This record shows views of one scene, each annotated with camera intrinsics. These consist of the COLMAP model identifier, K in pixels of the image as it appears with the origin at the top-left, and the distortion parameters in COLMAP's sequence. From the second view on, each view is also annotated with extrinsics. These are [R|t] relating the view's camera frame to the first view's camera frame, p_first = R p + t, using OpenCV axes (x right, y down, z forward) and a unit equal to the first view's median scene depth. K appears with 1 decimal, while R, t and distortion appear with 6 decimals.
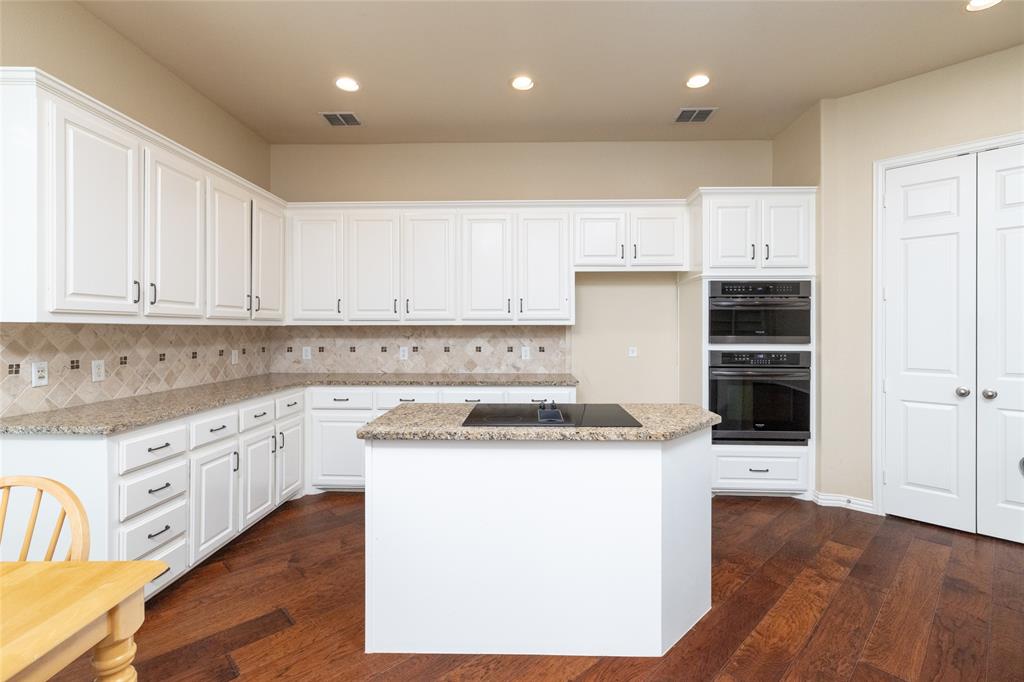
lens RADIAL K [[472.1, 0, 526.7], [0, 472.1, 330.0], [0, 0, 1]] dist [-0.009594, 0.000072]
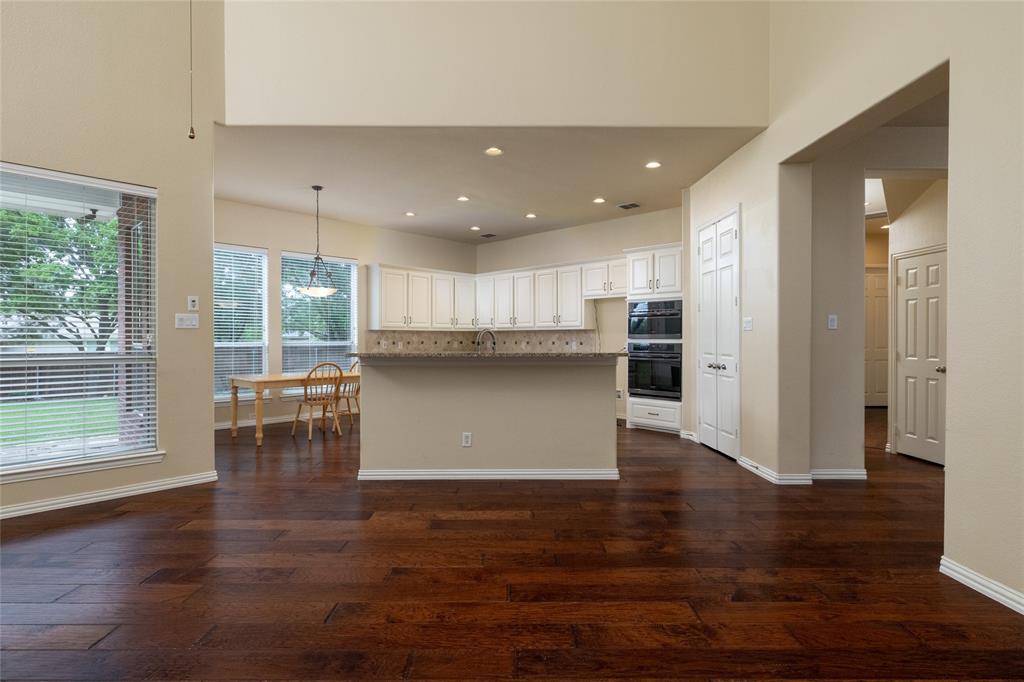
lens RADIAL K [[518.0, 0, 512.0], [0, 518.0, 341.0], [0, 0, 1]] dist [-0.000969, -0.000328]
pose [[0.732372, 0.003437, -0.680896, 1.386960], [-0.001732, 0.999993, 0.003185, 0.032388], [0.680903, -0.001153, 0.732373, -0.709928]]
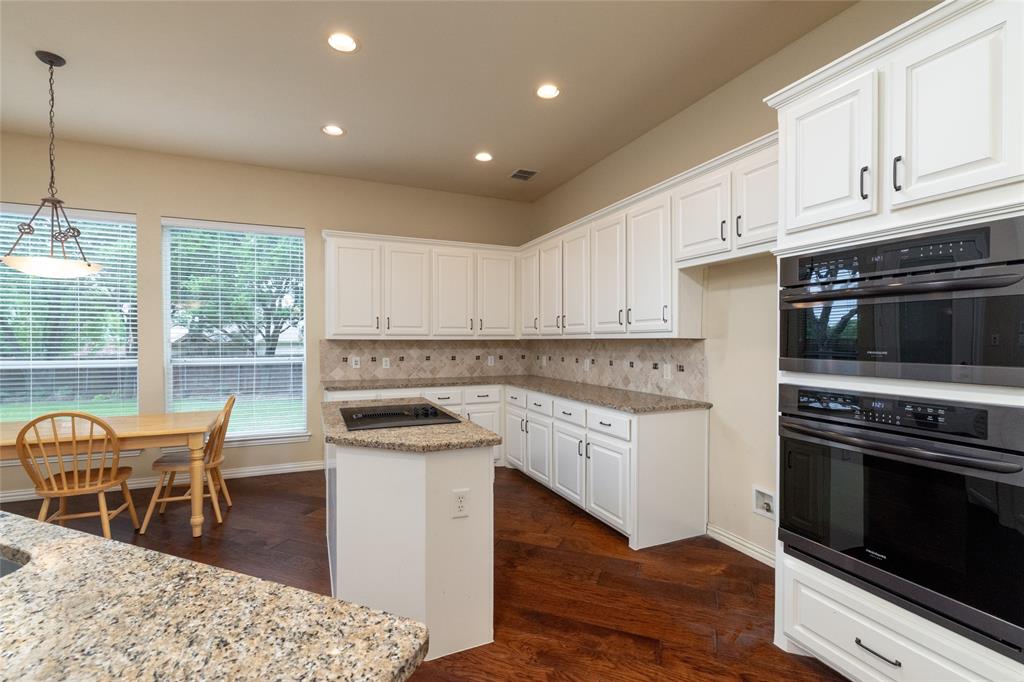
lens RADIAL K [[466.8, 0, 498.4], [0, 466.8, 340.1], [0, 0, 1]] dist [0.001777, 0.000239]
pose [[0.393270, 0.000006, -0.919423, 0.765831], [-0.002492, 0.999996, -0.001060, -0.006462], [0.919420, 0.002708, 0.393268, 0.475986]]
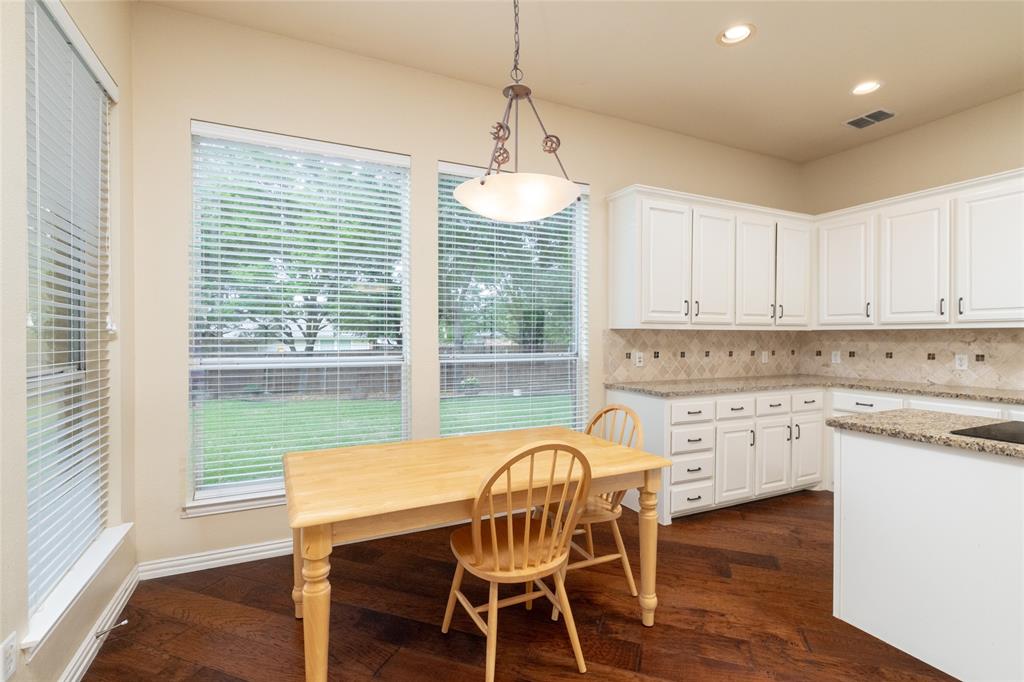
lens RADIAL K [[466.8, 0, 498.4], [0, 466.8, 340.1], [0, 0, 1]] dist [0.001777, 0.000239]
pose [[0.418496, 0.008389, -0.908180, 0.178122], [-0.003532, 0.999965, 0.007609, 0.008217], [0.908212, 0.000023, 0.418511, -0.109976]]
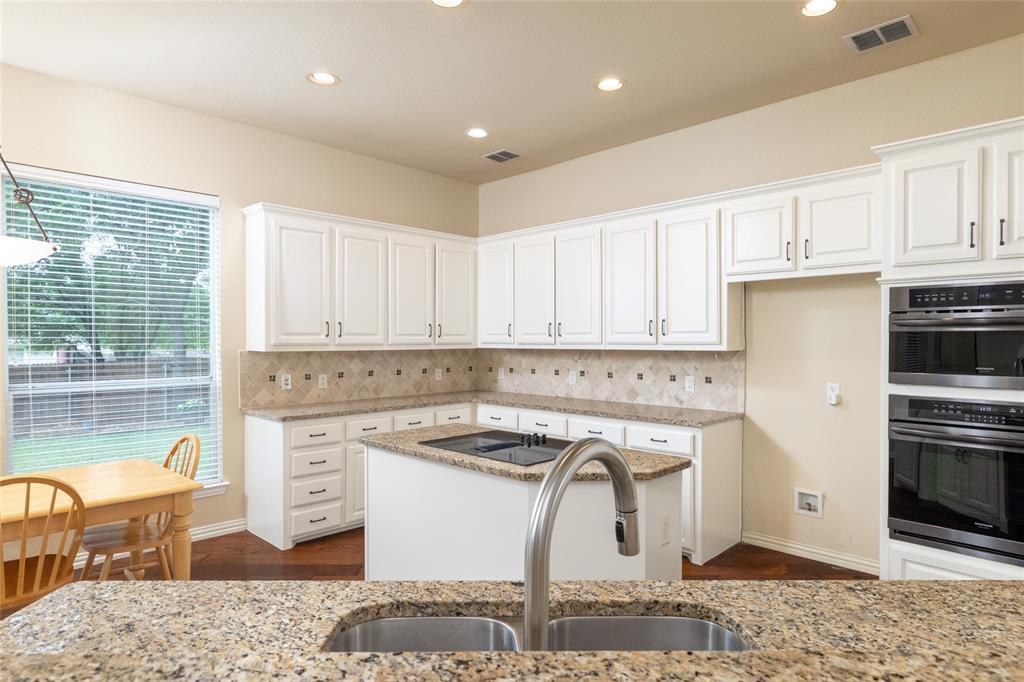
lens RADIAL K [[592.7, 0, 498.9], [0, 592.7, 342.4], [0, 0, 1]] dist [0.001597, -0.001461]
pose [[0.711313, 0.002177, -0.702872, 0.581690], [-0.000176, 0.999996, 0.002920, -0.030730], [0.702875, -0.001953, 0.711311, 0.037079]]
